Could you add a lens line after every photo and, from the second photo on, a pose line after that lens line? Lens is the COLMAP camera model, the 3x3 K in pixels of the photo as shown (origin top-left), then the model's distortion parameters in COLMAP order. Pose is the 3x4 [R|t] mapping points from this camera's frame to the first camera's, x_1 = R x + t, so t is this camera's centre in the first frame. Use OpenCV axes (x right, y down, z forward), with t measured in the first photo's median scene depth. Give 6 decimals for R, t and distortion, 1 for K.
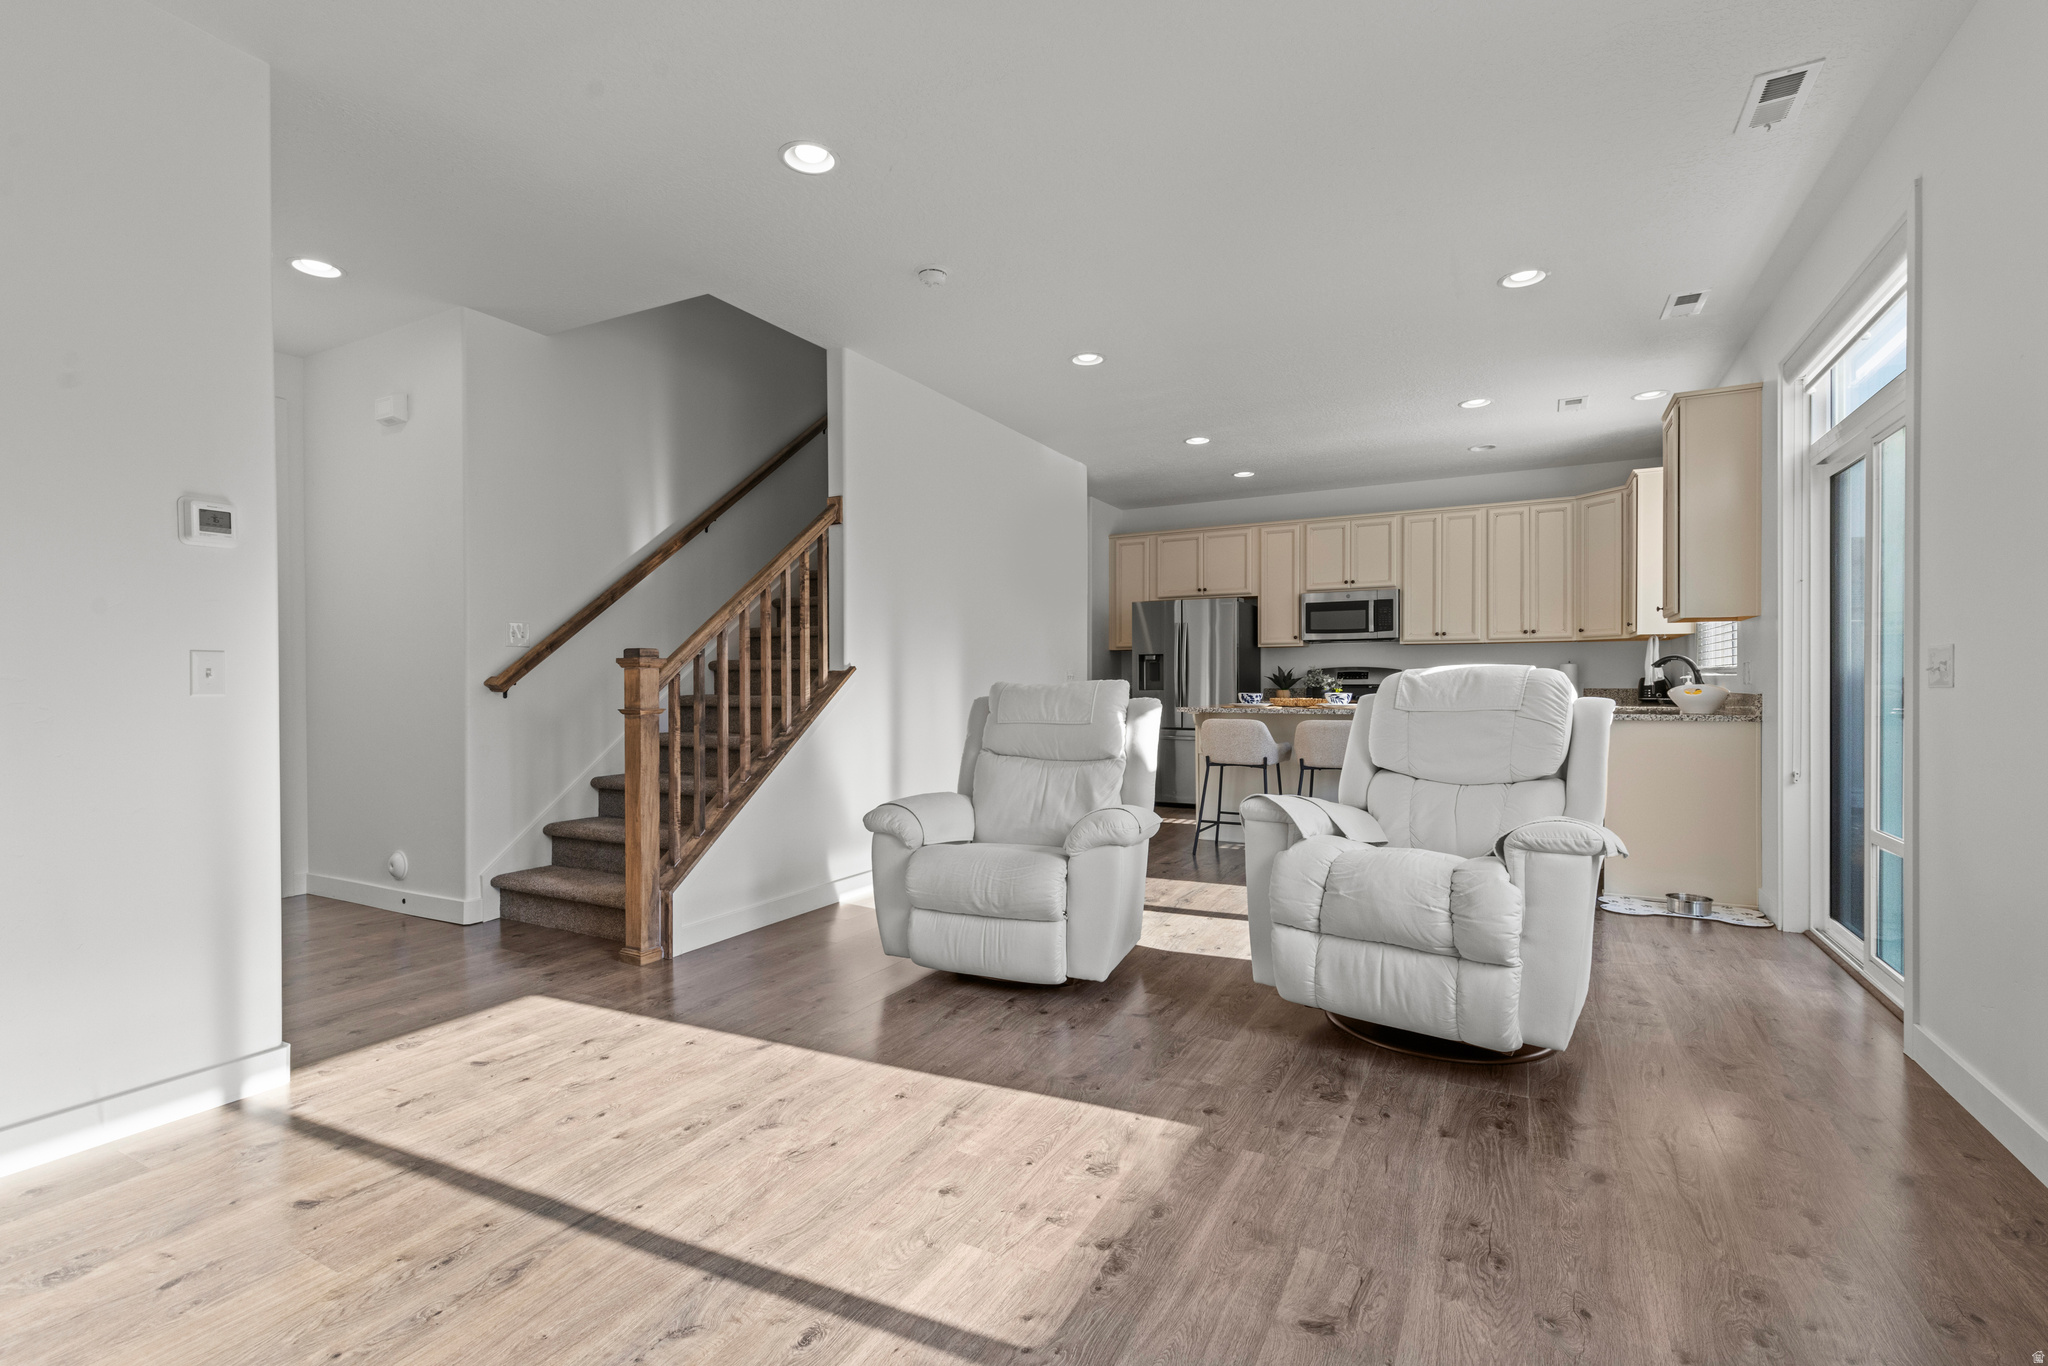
lens RADIAL K [[916.3, 0, 991.7], [0, 916.3, 684.3], [0, 0, 1]] dist [0.003846, -0.001918]
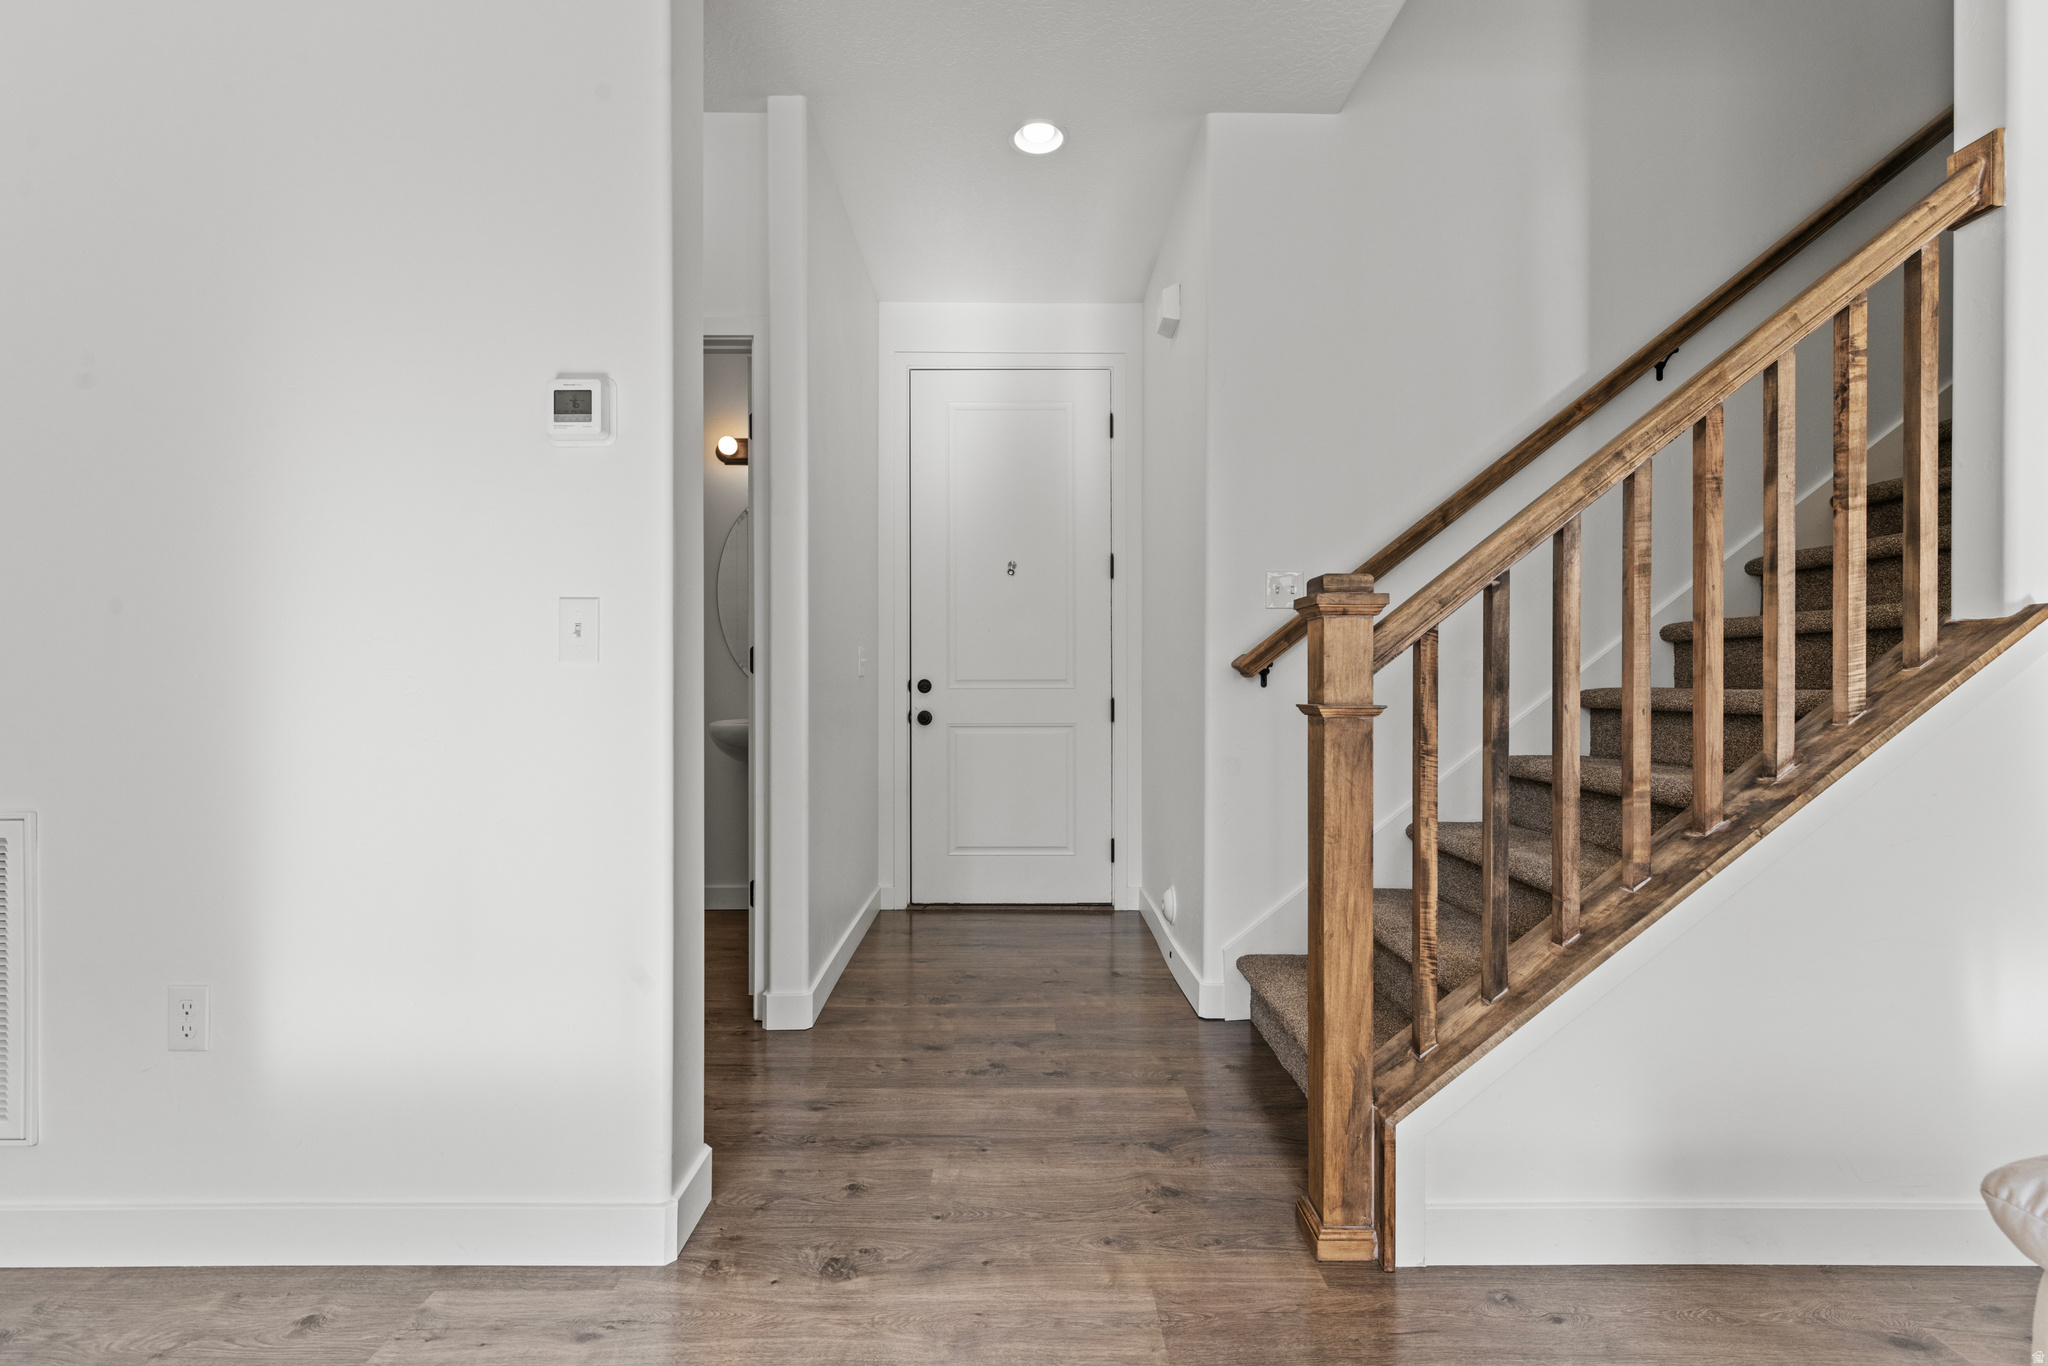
lens RADIAL K [[916.3, 0, 1039.1], [0, 916.3, 690.7], [0, 0, 1]] dist [0.003846, -0.001918]
pose [[0.510055, 0.009953, -0.860084, -0.049997], [-0.006533, 0.999949, 0.007698, 0.014486], [0.860117, 0.001693, 0.510094, 0.548017]]
